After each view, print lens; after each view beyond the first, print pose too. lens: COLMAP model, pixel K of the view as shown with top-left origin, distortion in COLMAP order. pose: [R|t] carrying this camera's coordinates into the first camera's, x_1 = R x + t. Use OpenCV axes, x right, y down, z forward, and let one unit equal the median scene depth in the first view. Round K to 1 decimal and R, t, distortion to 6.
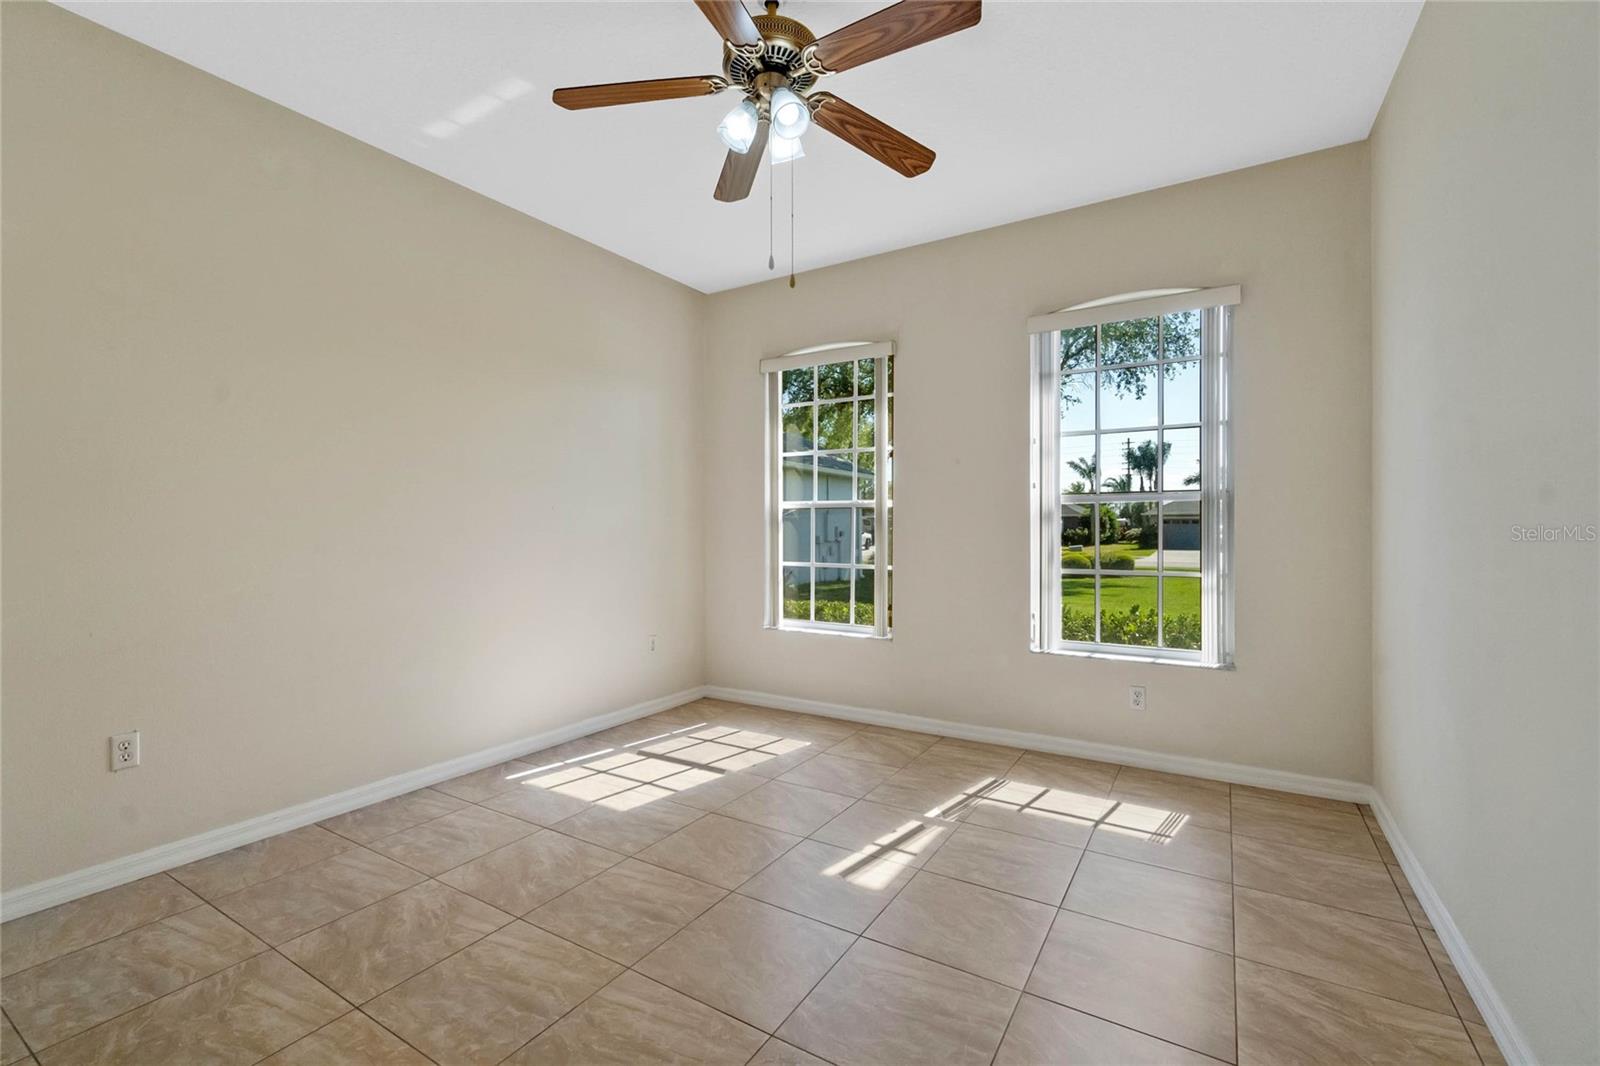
lens RADIAL K [[687.4, 0, 797.3], [0, 687.4, 536.0], [0, 0, 1]] dist [-0.003820, 0.000471]
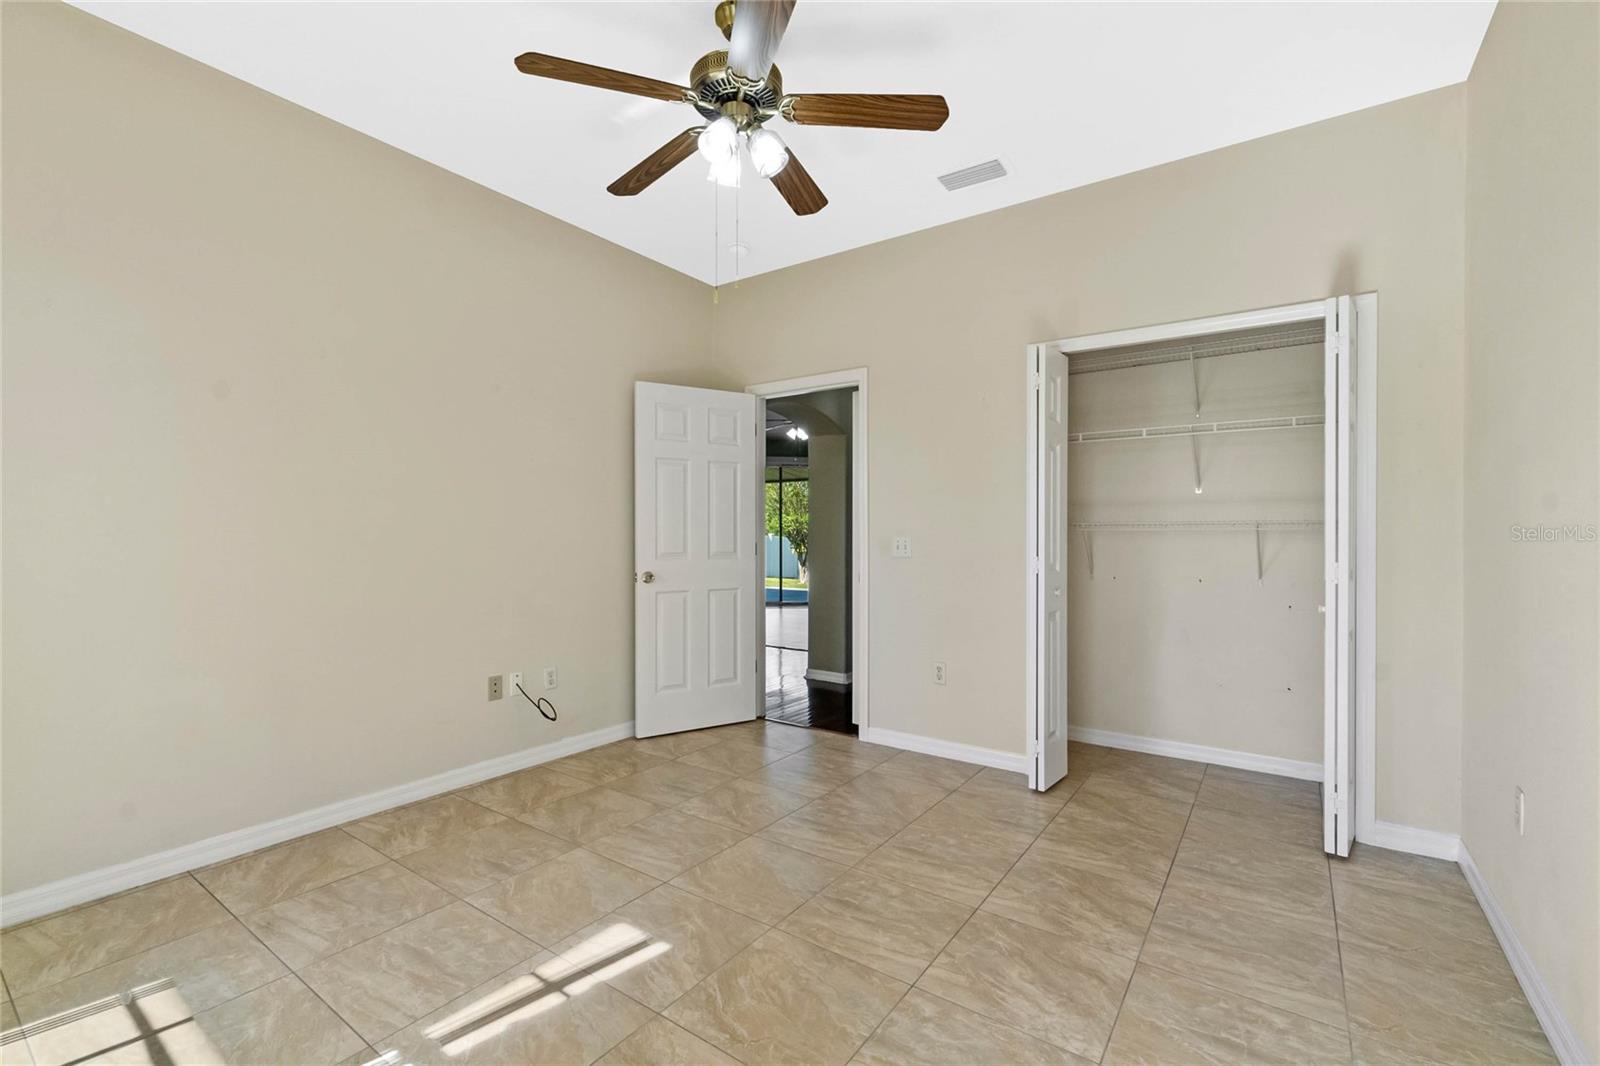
lens RADIAL K [[687.4, 0, 797.3], [0, 687.4, 536.0], [0, 0, 1]] dist [-0.003820, 0.000471]
pose [[-0.997736, -0.002049, 0.067223, -0.185186], [-0.001433, 0.999957, 0.009216, -0.018022], [-0.067239, 0.009098, -0.997695, 1.890994]]
